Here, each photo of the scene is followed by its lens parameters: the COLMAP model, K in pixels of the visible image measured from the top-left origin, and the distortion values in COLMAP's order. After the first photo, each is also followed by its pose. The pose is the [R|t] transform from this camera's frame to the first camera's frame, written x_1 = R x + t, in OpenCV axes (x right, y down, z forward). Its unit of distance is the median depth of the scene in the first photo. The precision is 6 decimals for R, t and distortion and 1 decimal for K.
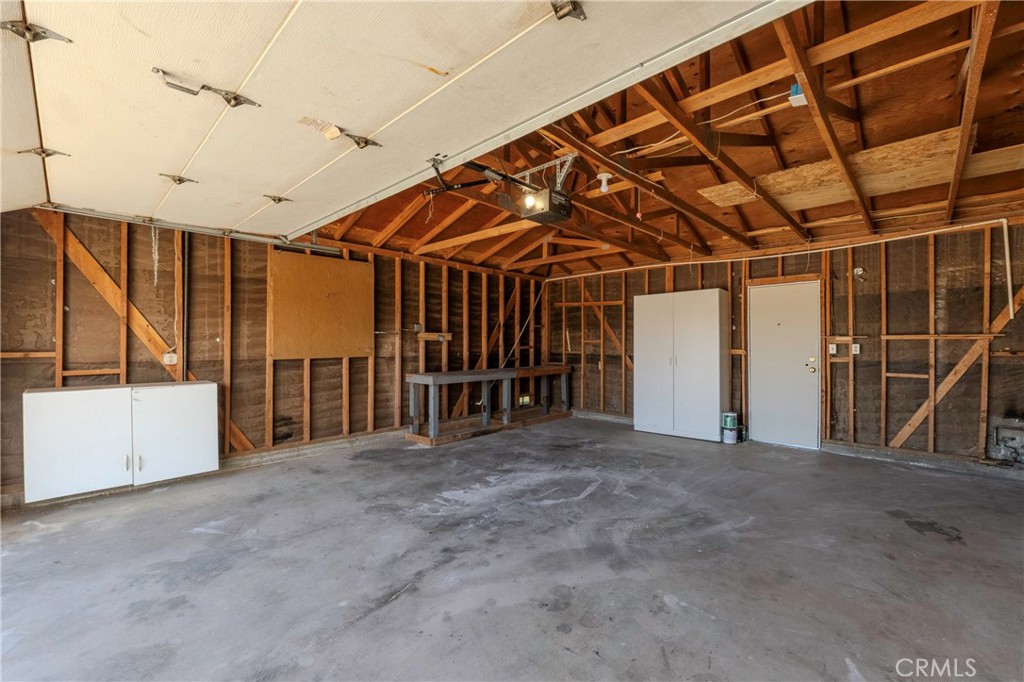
lens RADIAL K [[427.1, 0, 511.2], [0, 427.1, 342.2], [0, 0, 1]] dist [-0.007617, -0.000045]
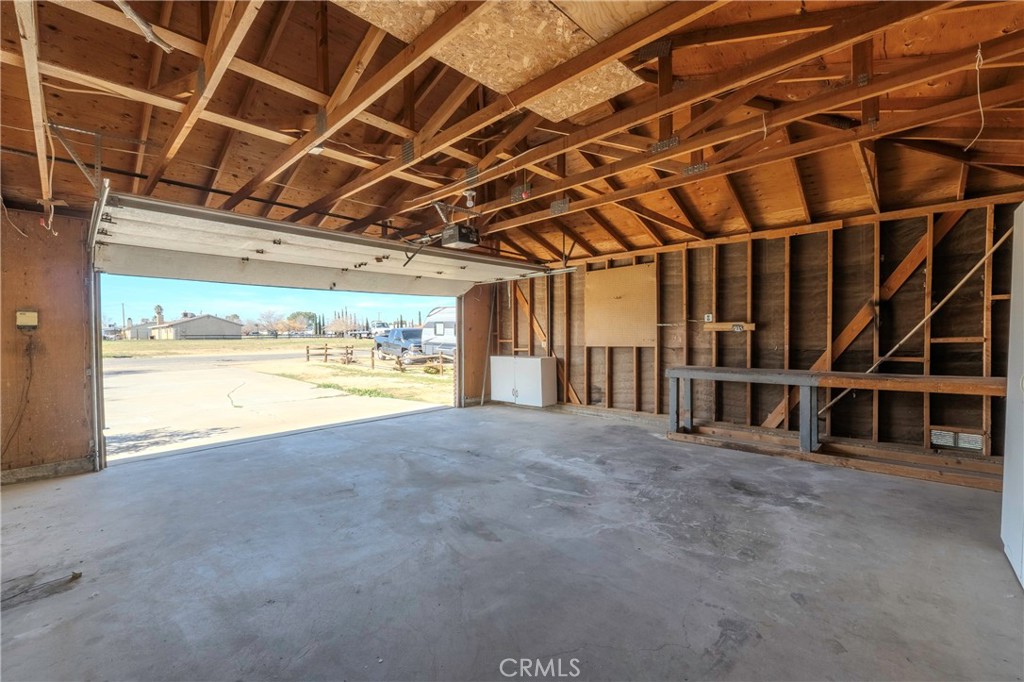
lens RADIAL K [[427.1, 0, 512.8], [0, 427.1, 344.5], [0, 0, 1]] dist [-0.007617, -0.000045]
pose [[-0.001479, 0.020863, -0.999781, 1.117004], [0.012680, 0.999702, 0.020843, -0.000998], [0.999919, -0.012647, -0.001743, 0.900675]]
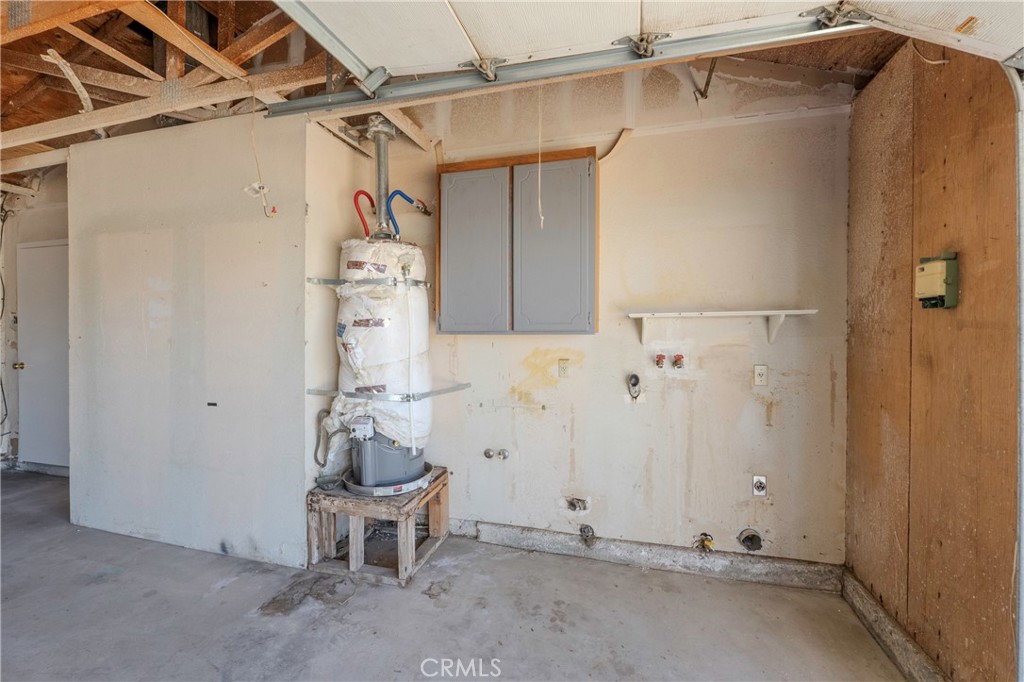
lens RADIAL K [[427.1, 0, 512.7], [0, 427.1, 340.3], [0, 0, 1]] dist [-0.007617, -0.000045]
pose [[-0.466551, -0.006981, 0.884467, -0.086932], [-0.006000, 0.999971, 0.004727, -0.001592], [-0.884474, -0.003101, -0.466580, 0.245975]]
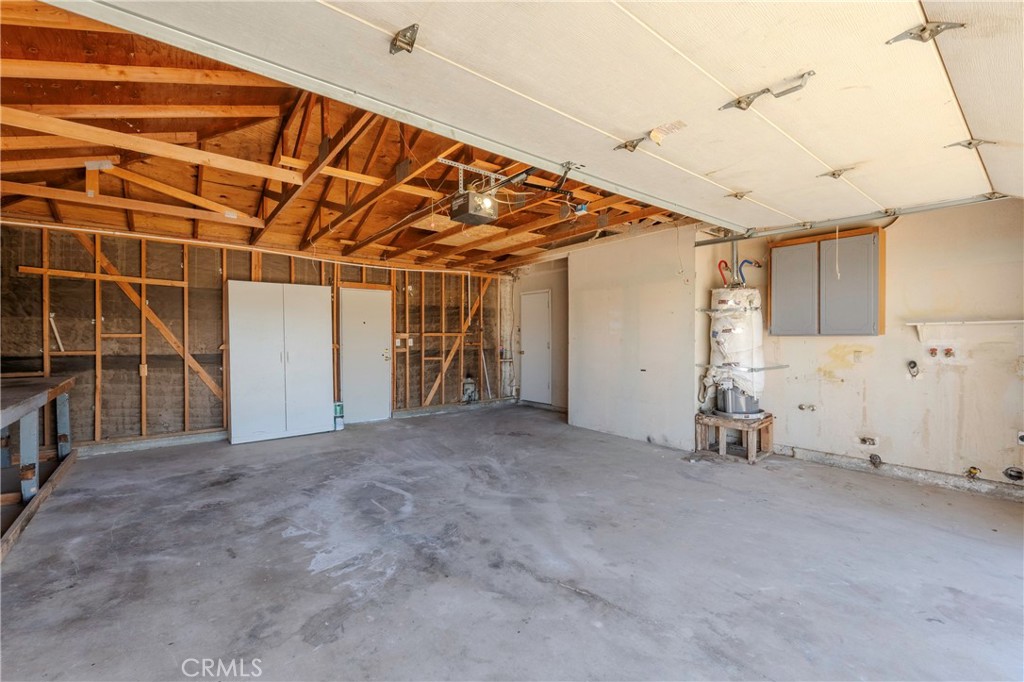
lens RADIAL K [[427.1, 0, 513.9], [0, 427.1, 342.2], [0, 0, 1]] dist [-0.007617, -0.000045]
pose [[0.137068, -0.009801, 0.990513, -0.731589], [-0.003030, 0.999942, 0.010313, -0.000452], [-0.990557, -0.004415, 0.137030, 0.585922]]
